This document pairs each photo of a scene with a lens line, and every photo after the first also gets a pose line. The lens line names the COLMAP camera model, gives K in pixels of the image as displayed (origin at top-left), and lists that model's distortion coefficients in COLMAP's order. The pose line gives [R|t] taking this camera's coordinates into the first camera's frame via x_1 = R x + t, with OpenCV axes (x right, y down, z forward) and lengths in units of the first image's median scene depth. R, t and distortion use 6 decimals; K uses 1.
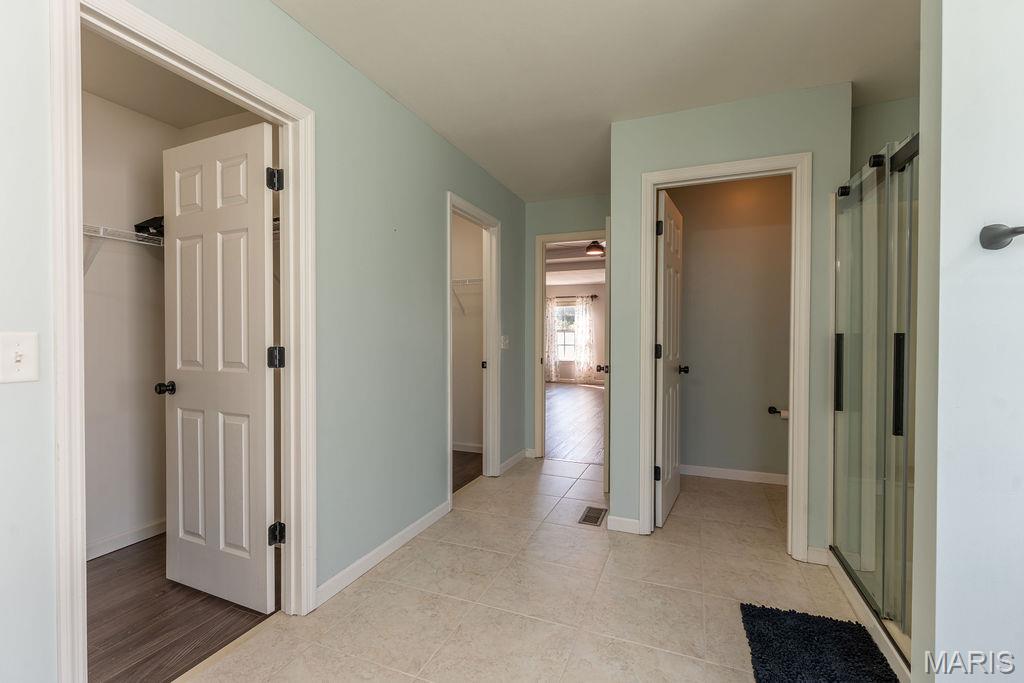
lens RADIAL K [[449.9, 0, 511.5], [0, 449.9, 340.6], [0, 0, 1]] dist [0.002427, 0.000279]
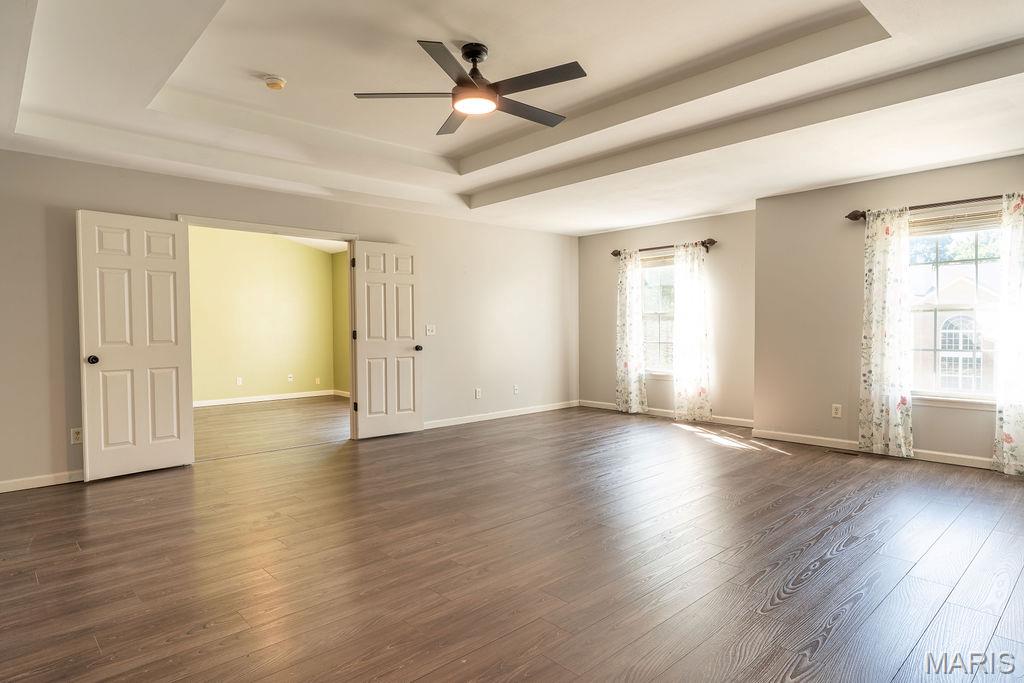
lens RADIAL K [[578.7, 0, 506.7], [0, 578.7, 344.7], [0, 0, 1]] dist [0.005240, 0.001826]
pose [[0.903472, 0.005529, -0.428610, 0.906420], [0.002034, 0.999850, 0.017186, -0.000215], [0.428641, -0.016399, 0.903326, 1.224276]]
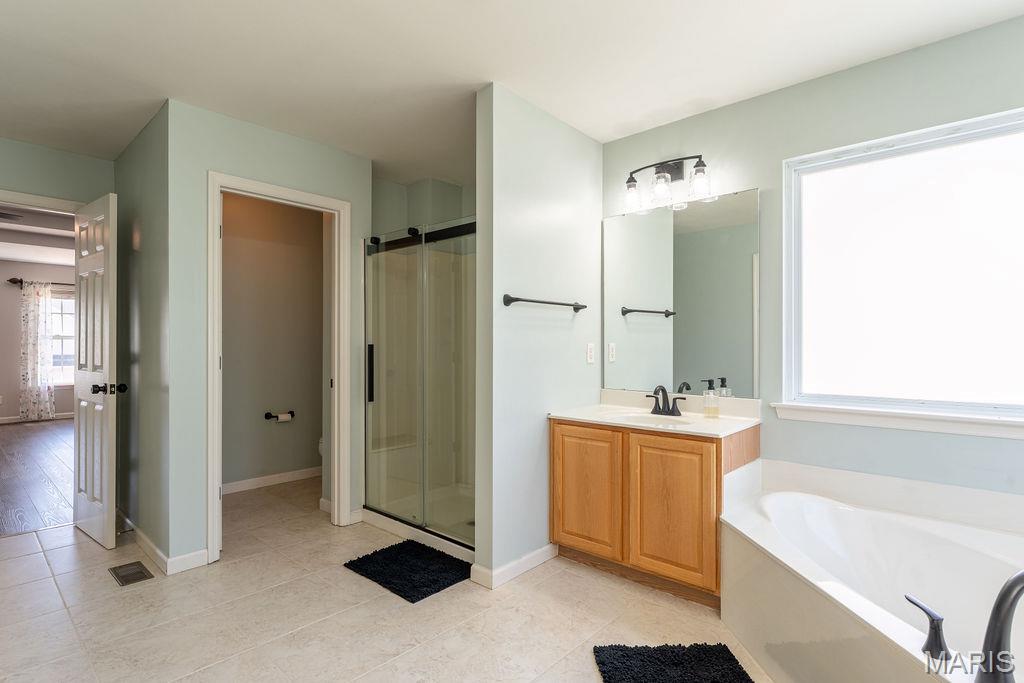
lens RADIAL K [[511.0, 0, 514.1], [0, 511.0, 343.1], [0, 0, 1]] dist [-0.000746, -0.000197]
pose [[0.346498, 0.002442, 0.938048, -0.395740], [0.009251, 0.999939, -0.006020, -0.004363], [-0.938005, 0.010764, 0.346454, 0.046169]]
